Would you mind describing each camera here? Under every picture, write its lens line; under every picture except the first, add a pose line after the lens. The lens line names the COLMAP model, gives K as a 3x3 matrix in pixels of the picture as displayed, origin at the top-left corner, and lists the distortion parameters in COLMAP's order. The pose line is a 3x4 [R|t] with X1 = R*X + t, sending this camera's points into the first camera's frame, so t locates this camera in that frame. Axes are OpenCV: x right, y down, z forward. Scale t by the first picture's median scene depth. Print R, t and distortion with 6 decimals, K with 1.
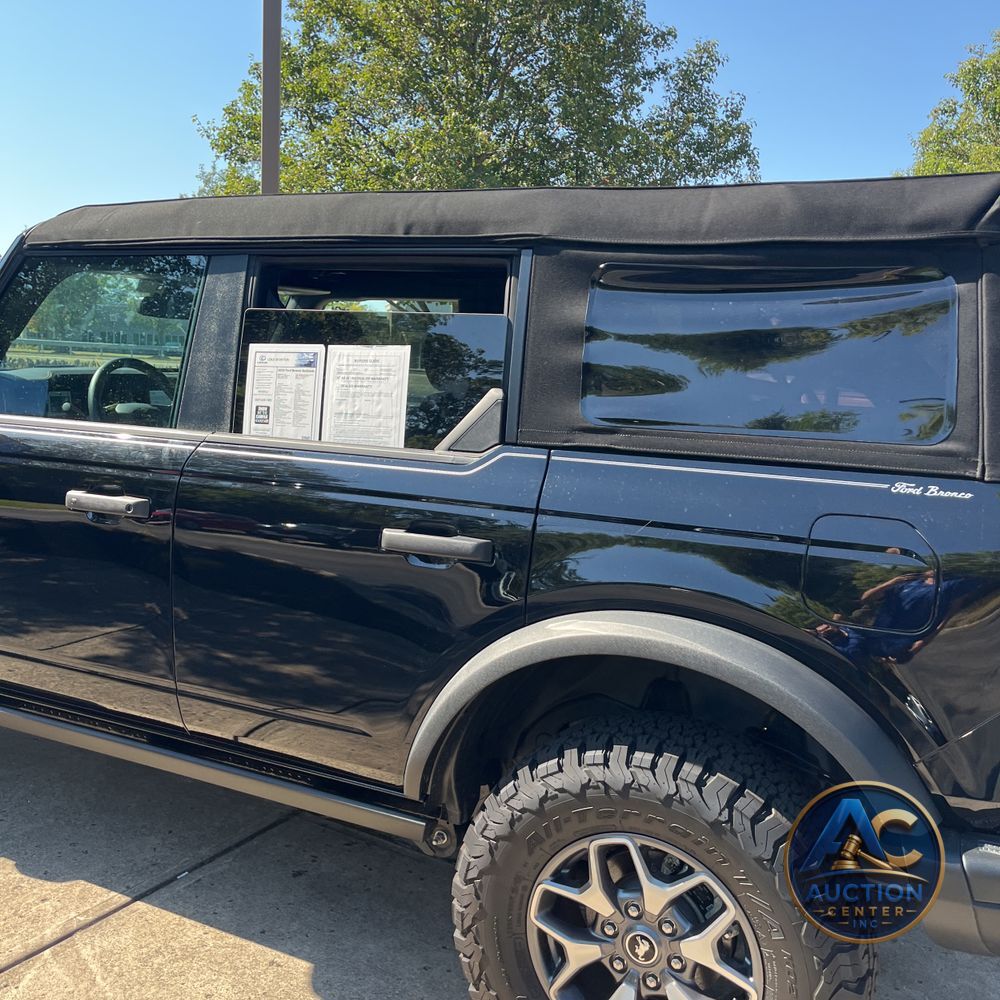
lens RADIAL K [[991.3, 0, 497.4], [0, 991.3, 513.0], [0, 0, 1]] dist [0.048465, -0.057793]
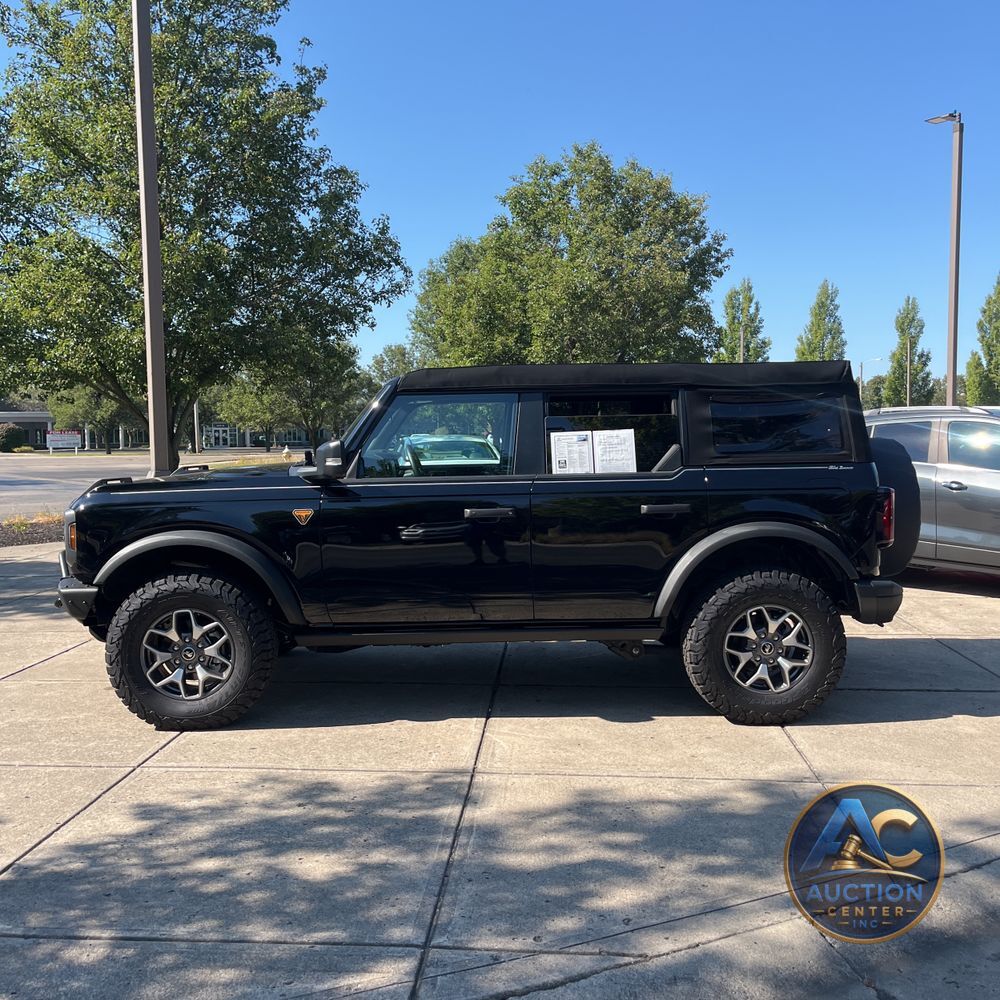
lens RADIAL K [[991.3, 0, 497.4], [0, 991.3, 513.0], [0, 0, 1]] dist [0.048465, -0.057793]
pose [[0.895984, -0.096552, 0.433463, -1.358769], [0.122776, 0.991891, -0.032844, 0.064946], [-0.426777, 0.082646, 0.900572, -0.933139]]
